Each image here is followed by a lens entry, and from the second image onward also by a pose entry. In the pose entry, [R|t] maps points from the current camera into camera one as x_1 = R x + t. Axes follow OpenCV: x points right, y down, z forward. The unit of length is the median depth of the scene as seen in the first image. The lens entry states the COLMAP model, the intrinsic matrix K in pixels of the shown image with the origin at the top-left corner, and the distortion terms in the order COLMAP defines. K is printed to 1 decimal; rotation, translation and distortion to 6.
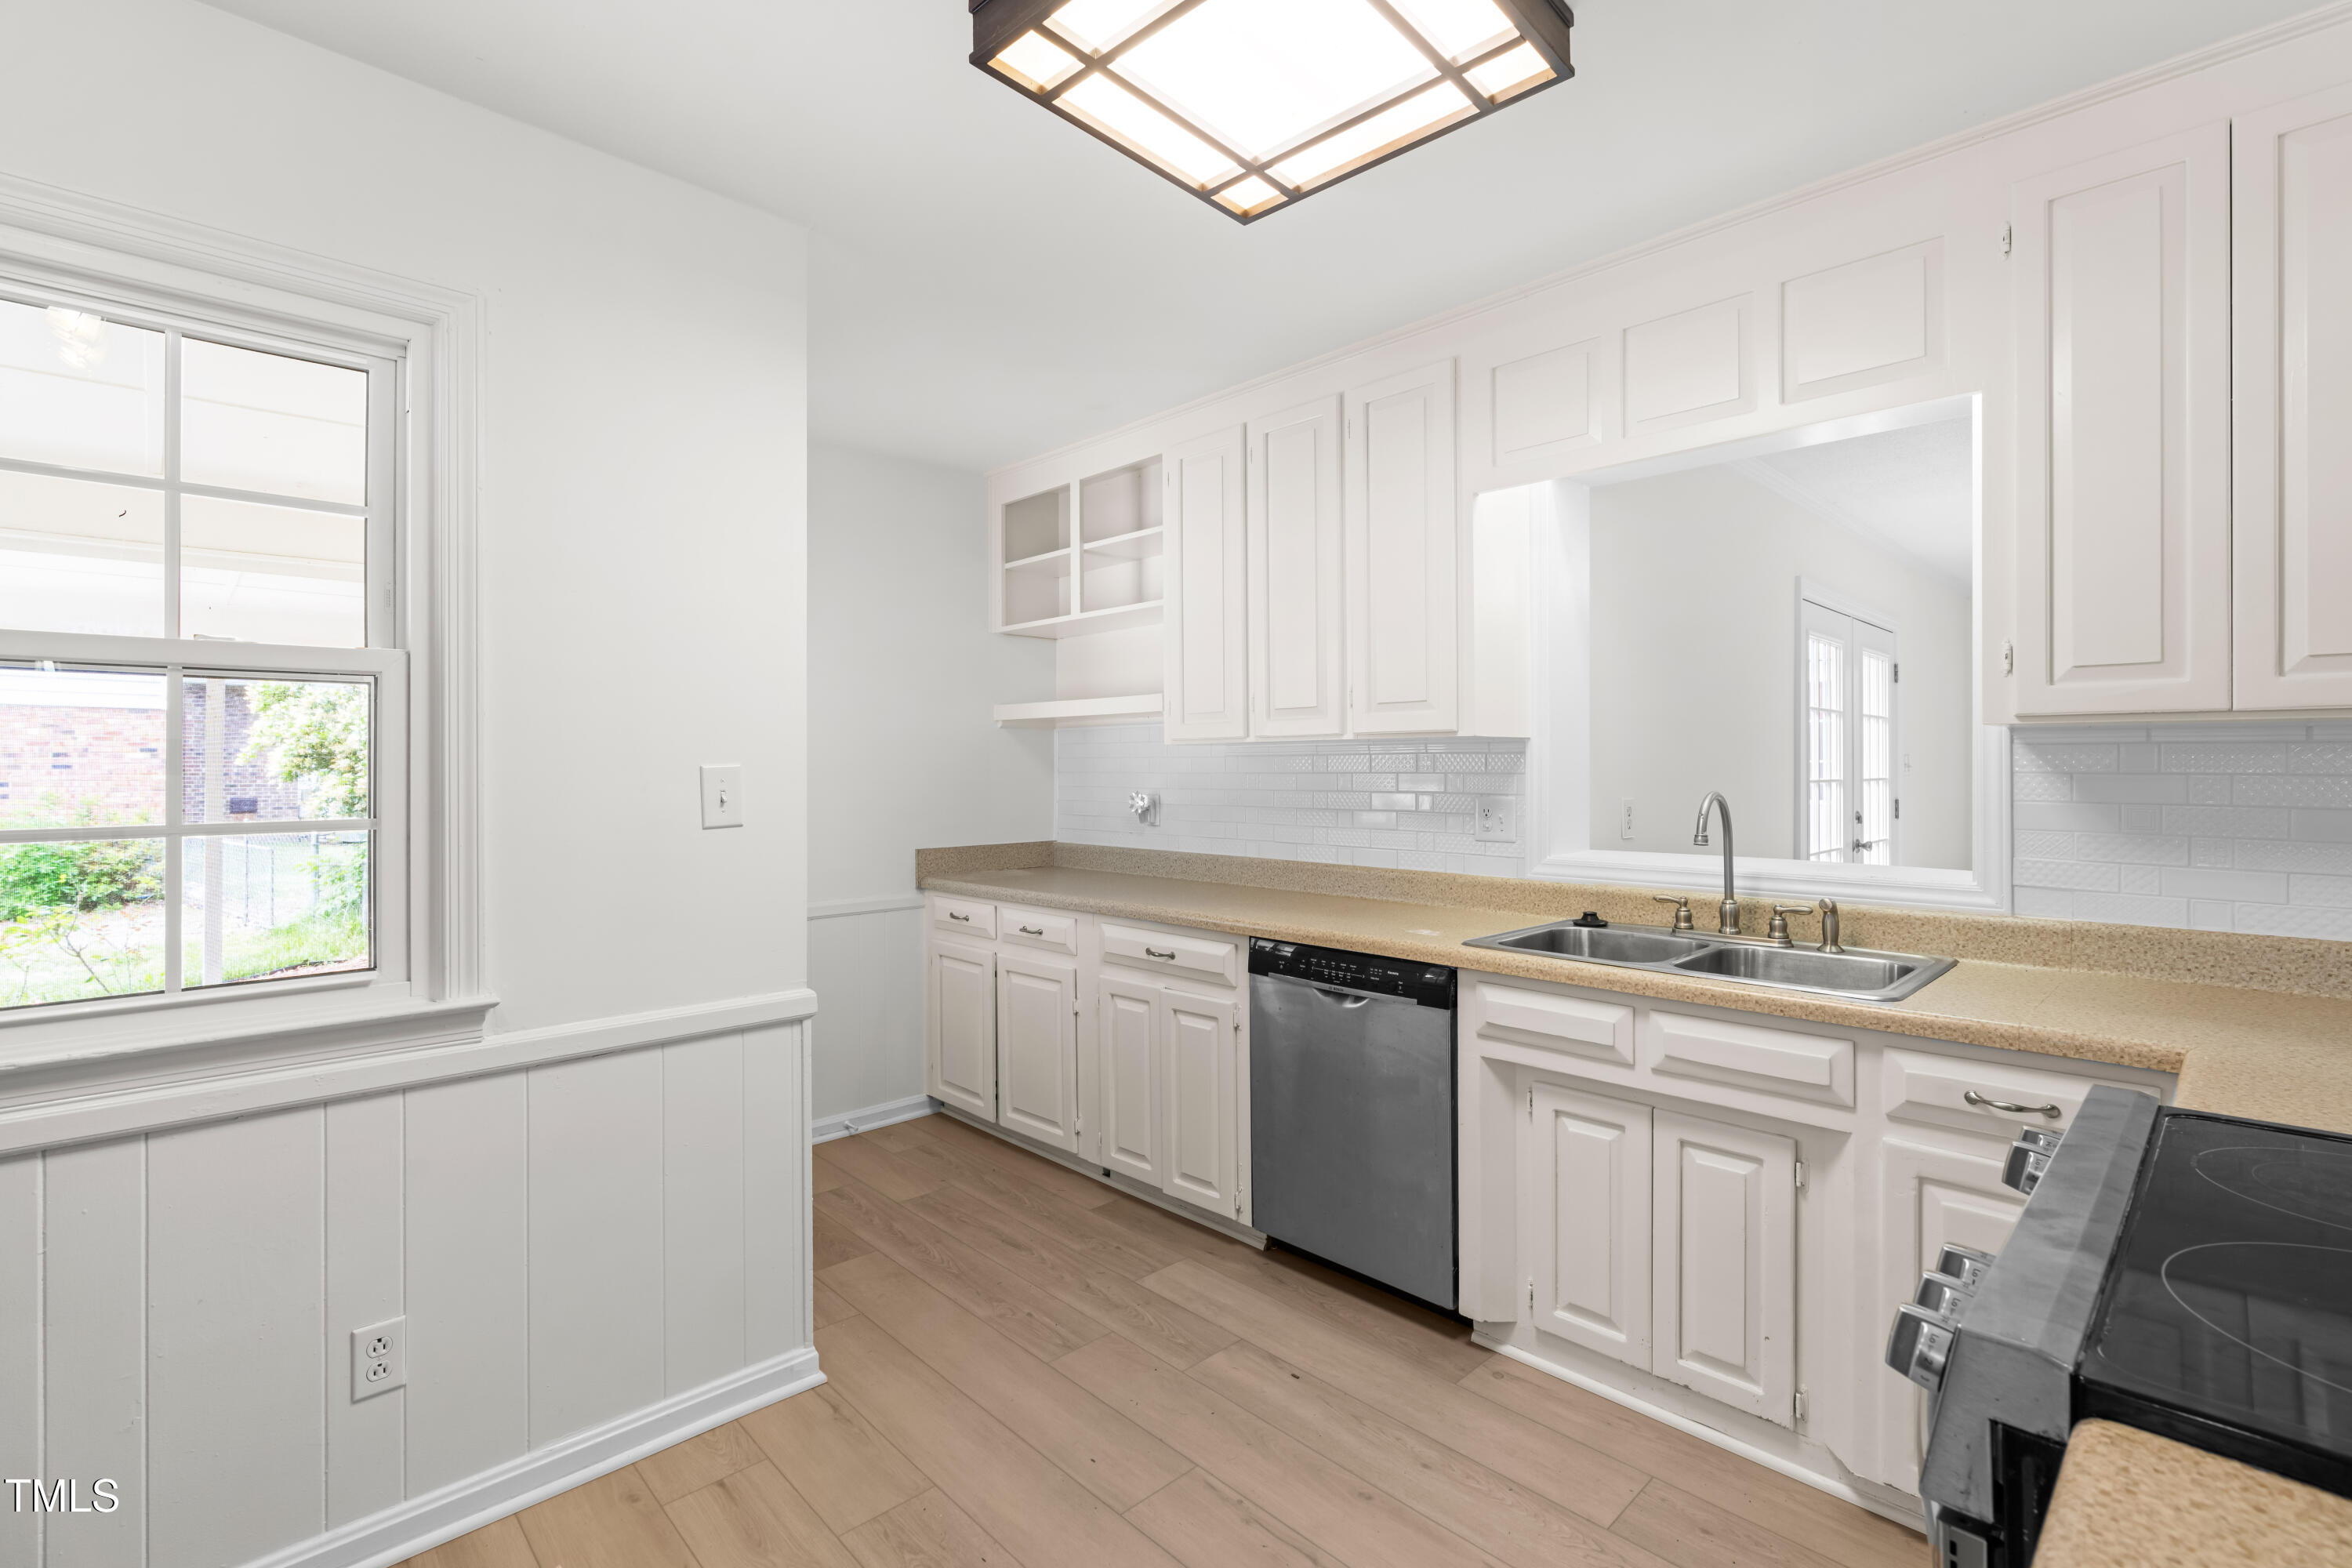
lens RADIAL K [[1068.2, 0, 1181.1], [0, 1068.2, 772.3], [0, 0, 1]] dist [-0.005693, 0.000543]
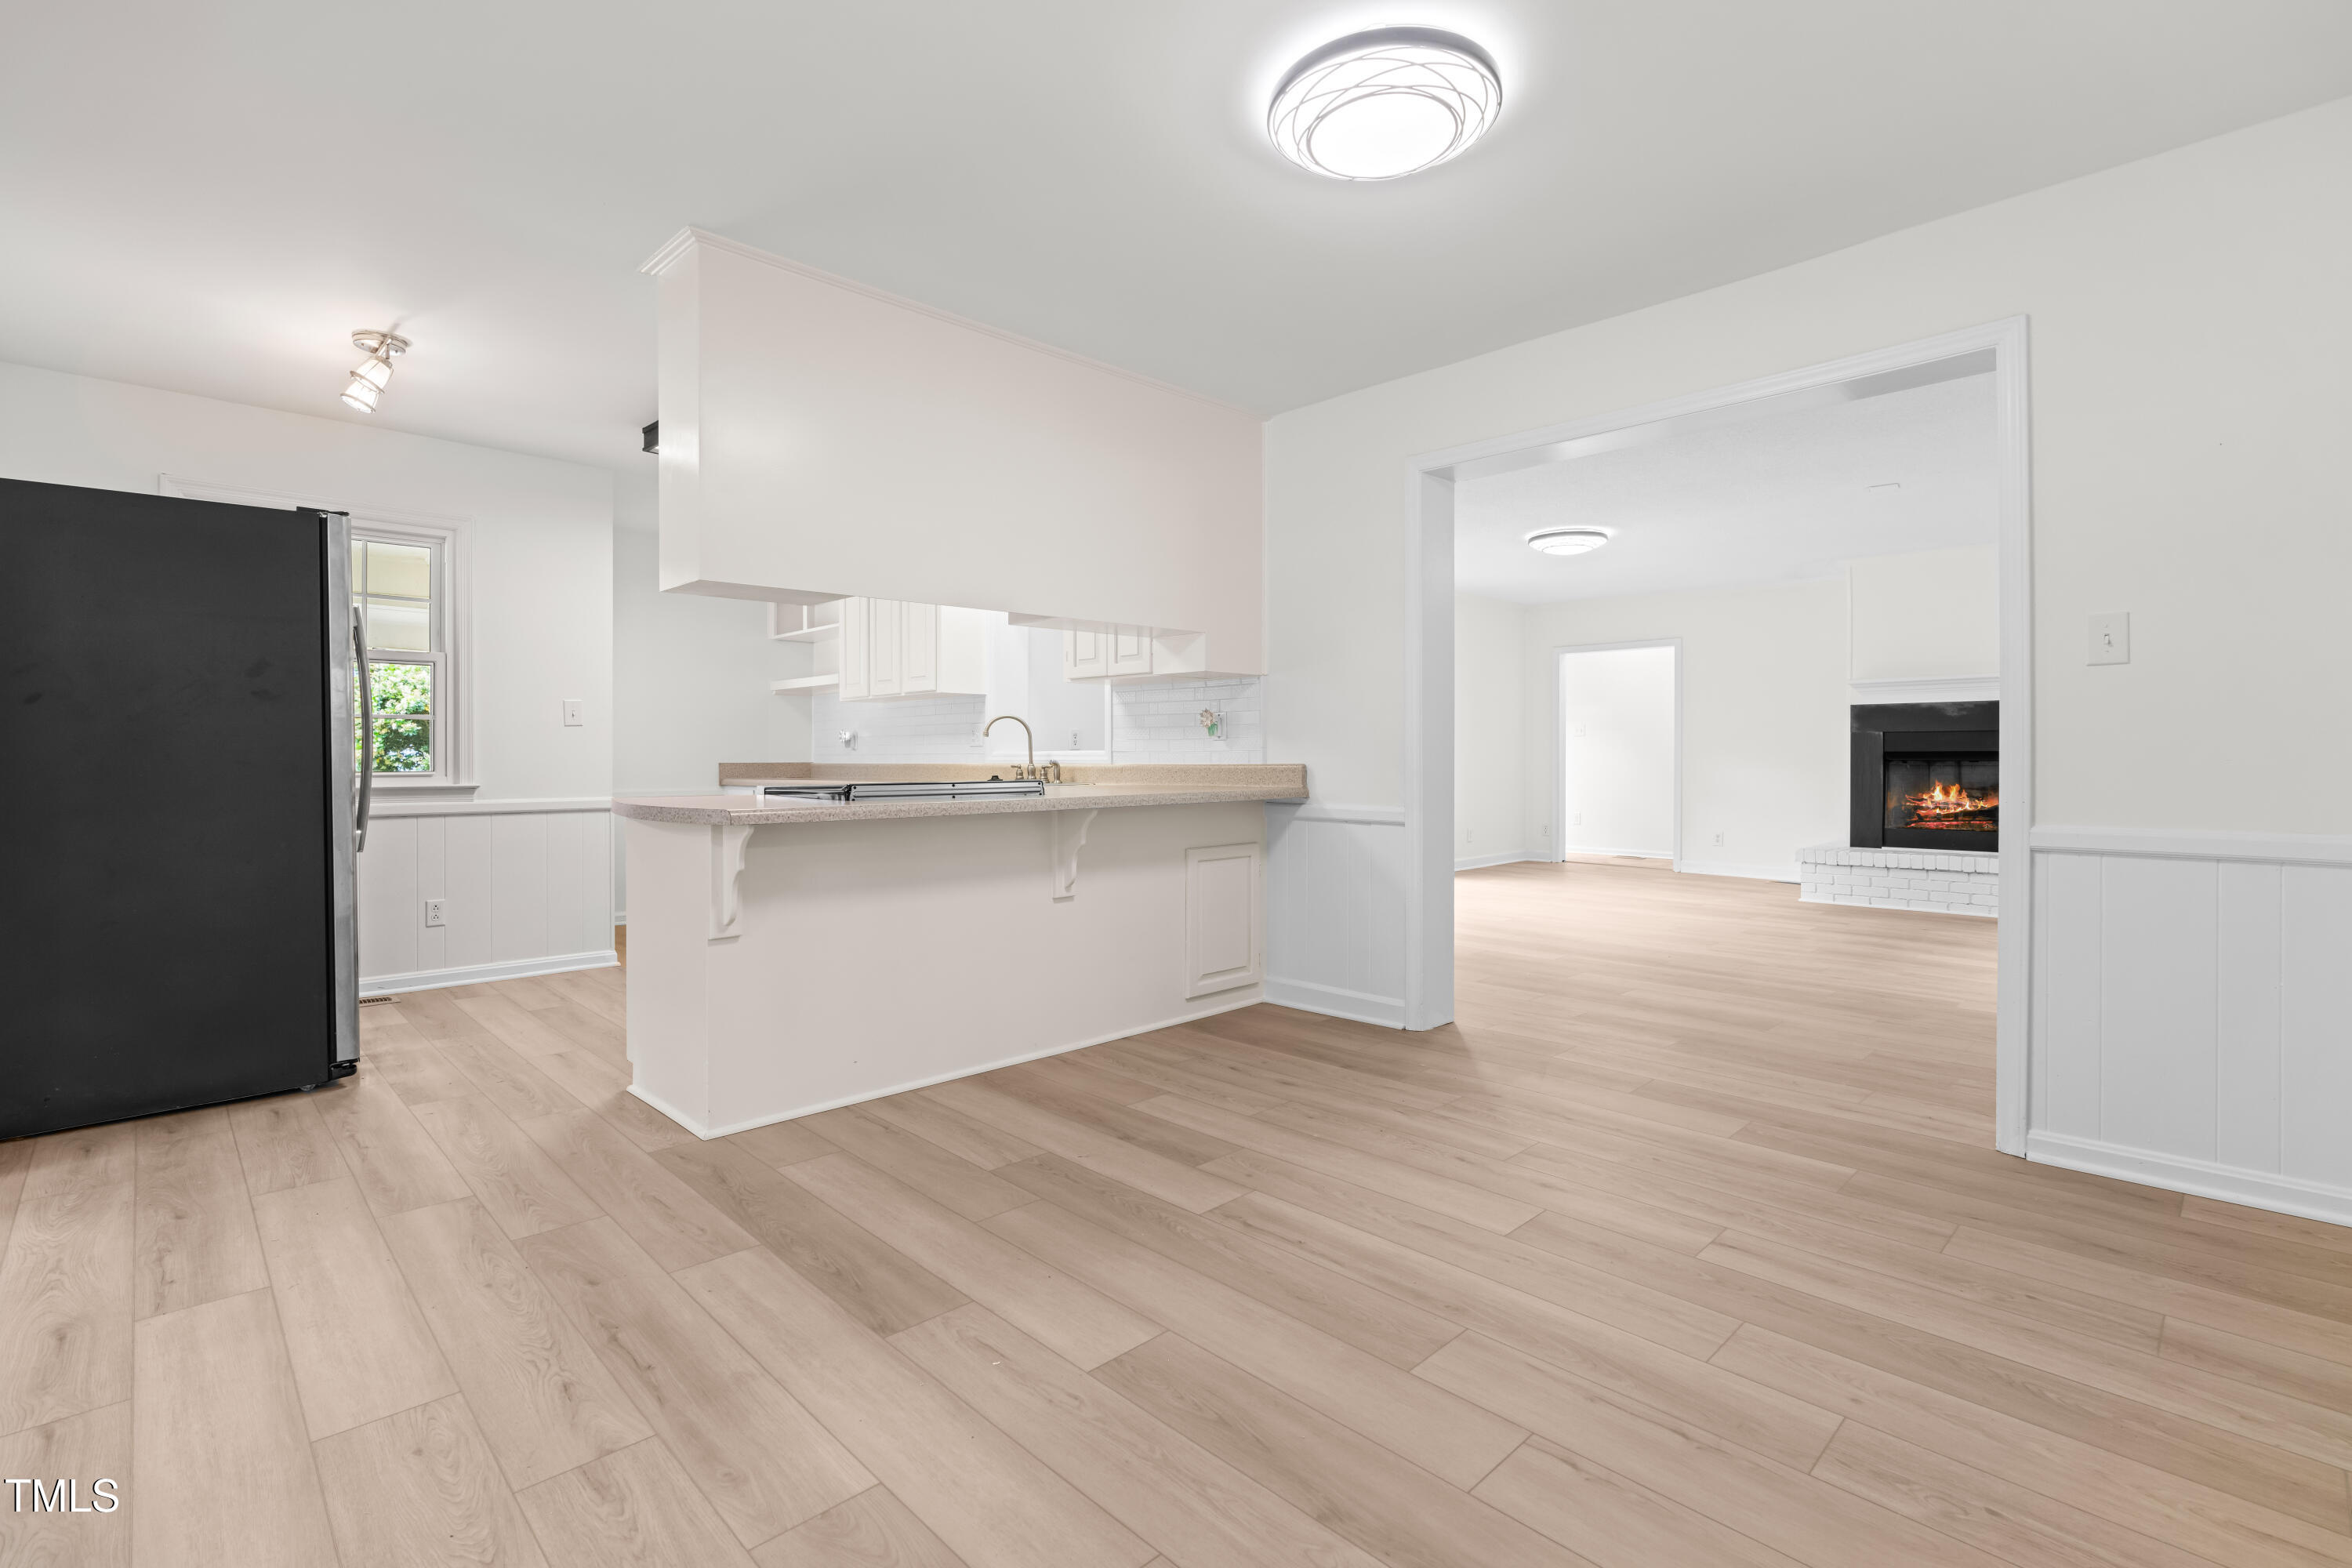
lens RADIAL K [[1074.9, 0, 1171.2], [0, 1074.9, 767.1], [0, 0, 1]] dist [-0.001831, -0.000124]
pose [[0.999998, 0.001630, 0.000676, 0.868760], [-0.001632, 0.999994, 0.002963, 0.127809], [-0.000671, -0.002964, 0.999995, -1.349132]]
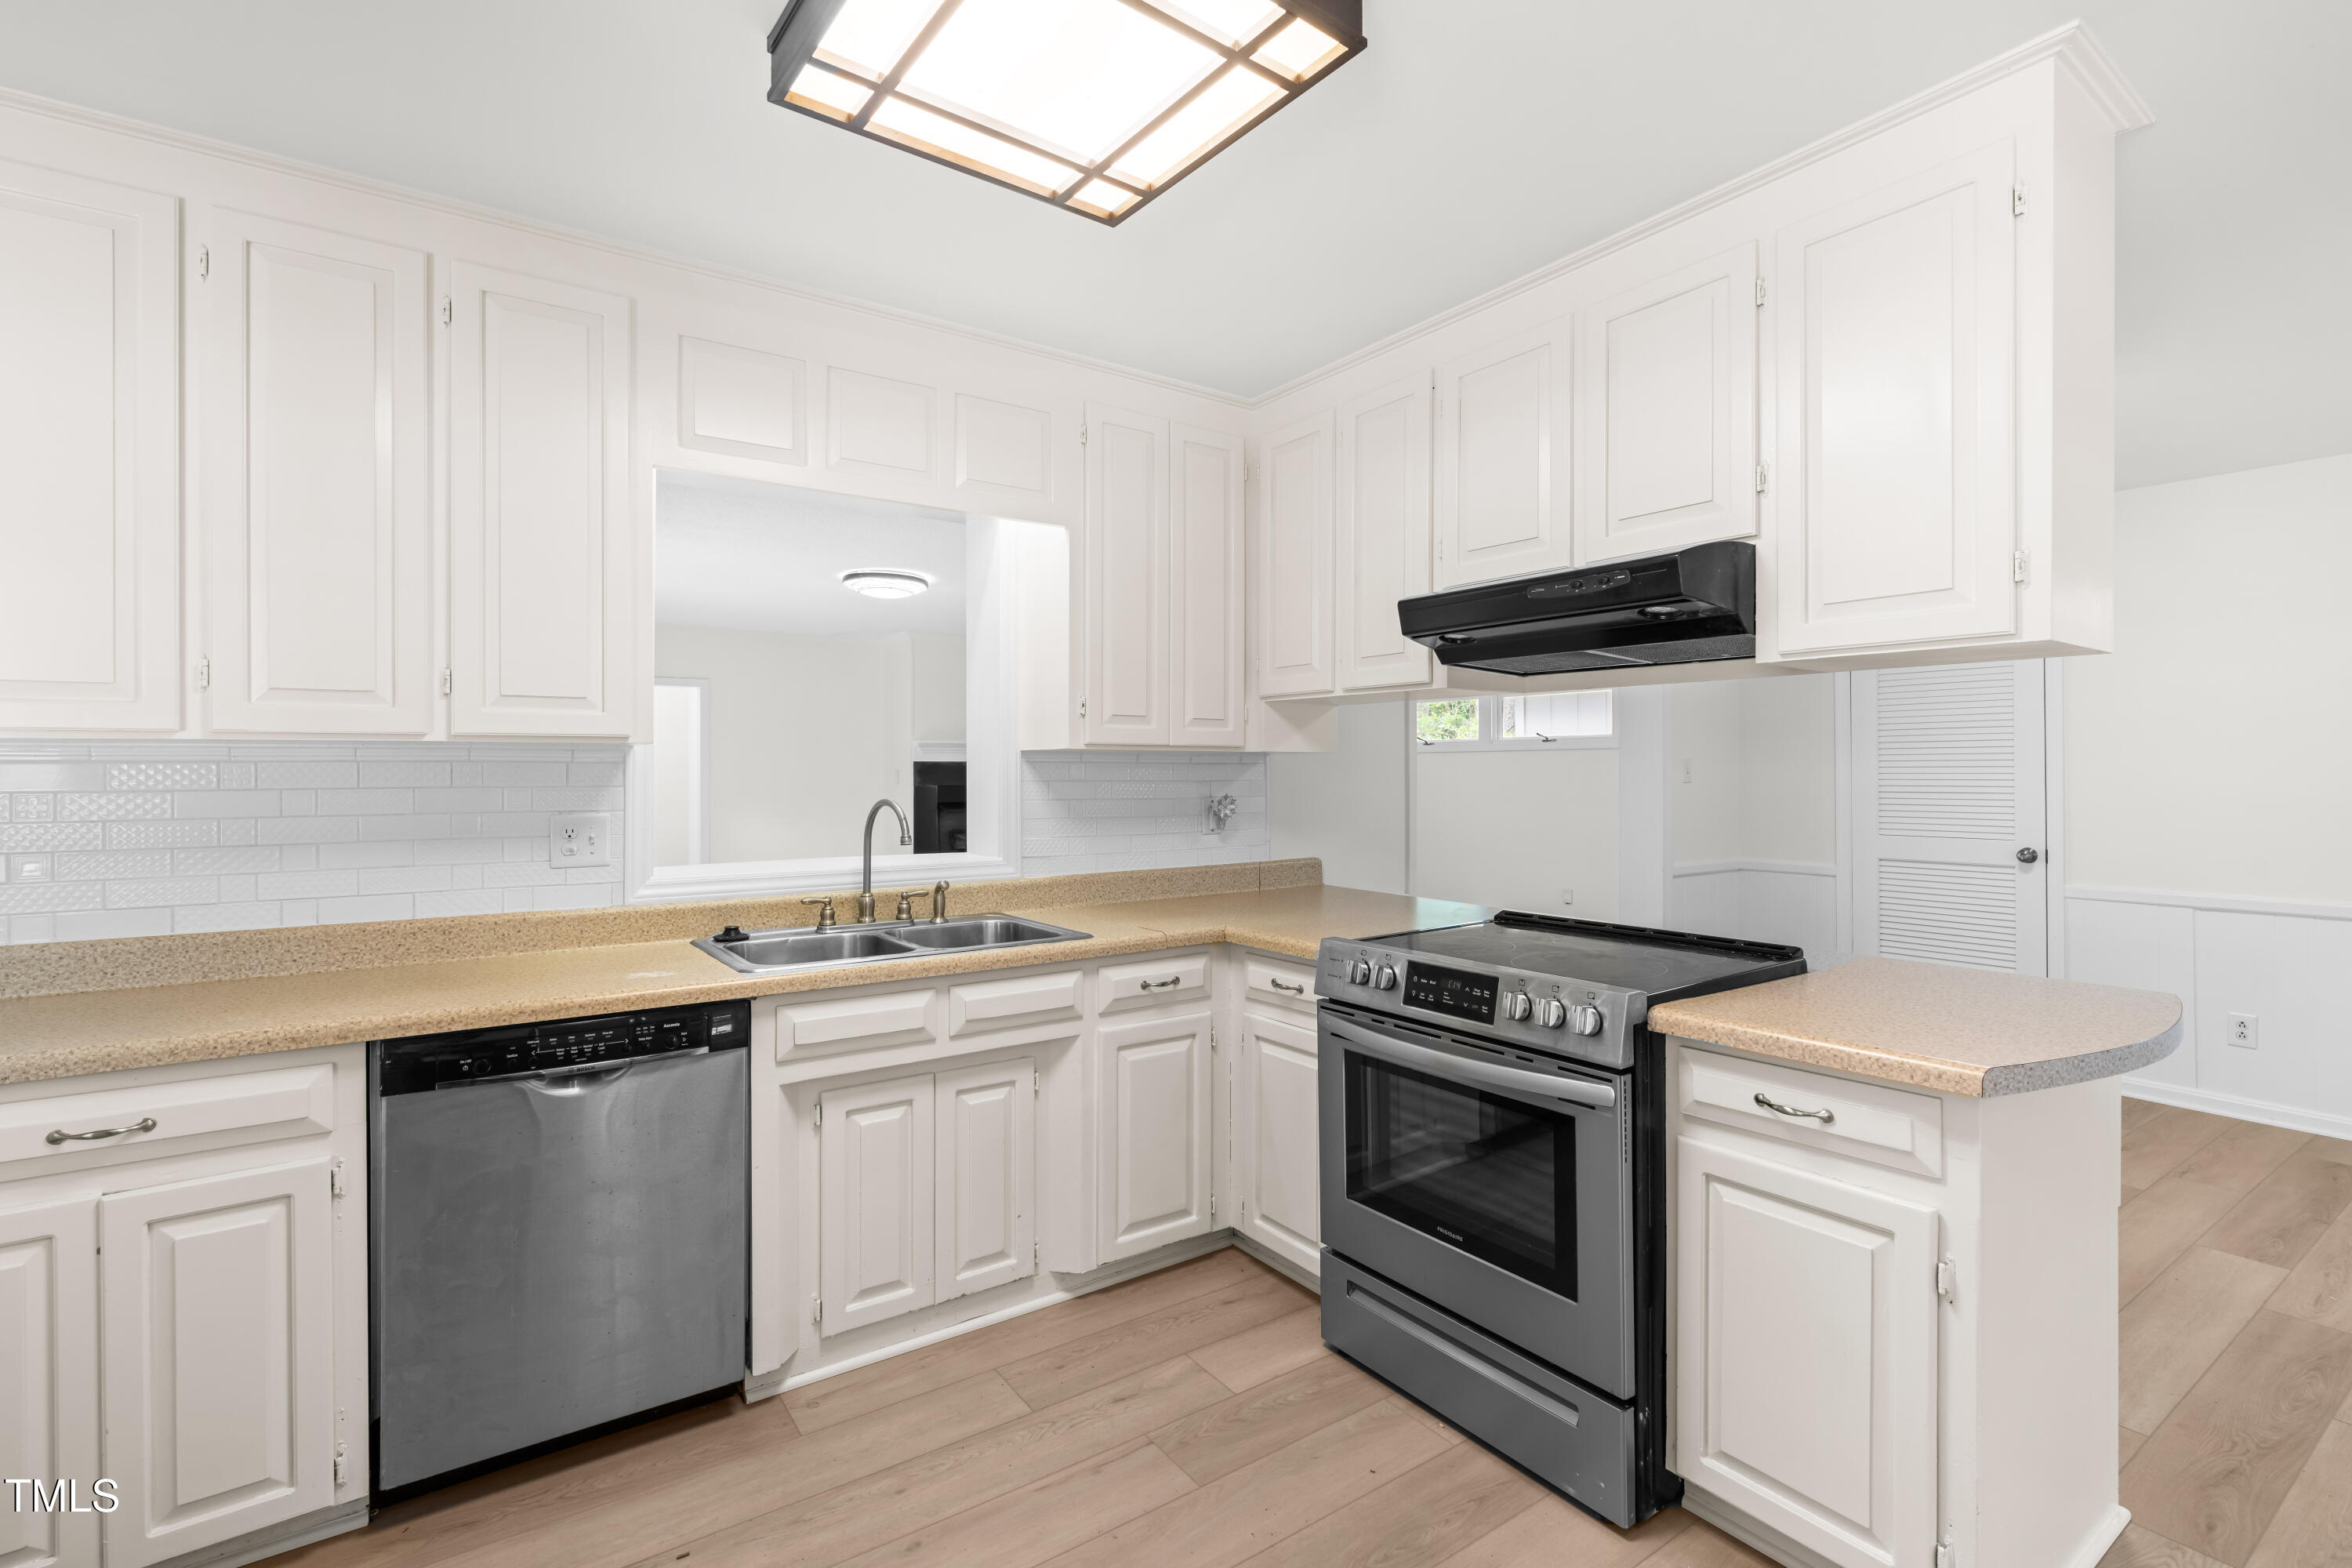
lens RADIAL K [[1067.2, 0, 1187.3], [0, 1067.2, 779.0], [0, 0, 1]] dist [-0.003688, 0.000839]
pose [[0.158808, -0.003245, 0.987304, -0.610694], [0.008309, 0.999964, 0.001950, -0.003239], [-0.987274, 0.007893, 0.158829, 0.509803]]
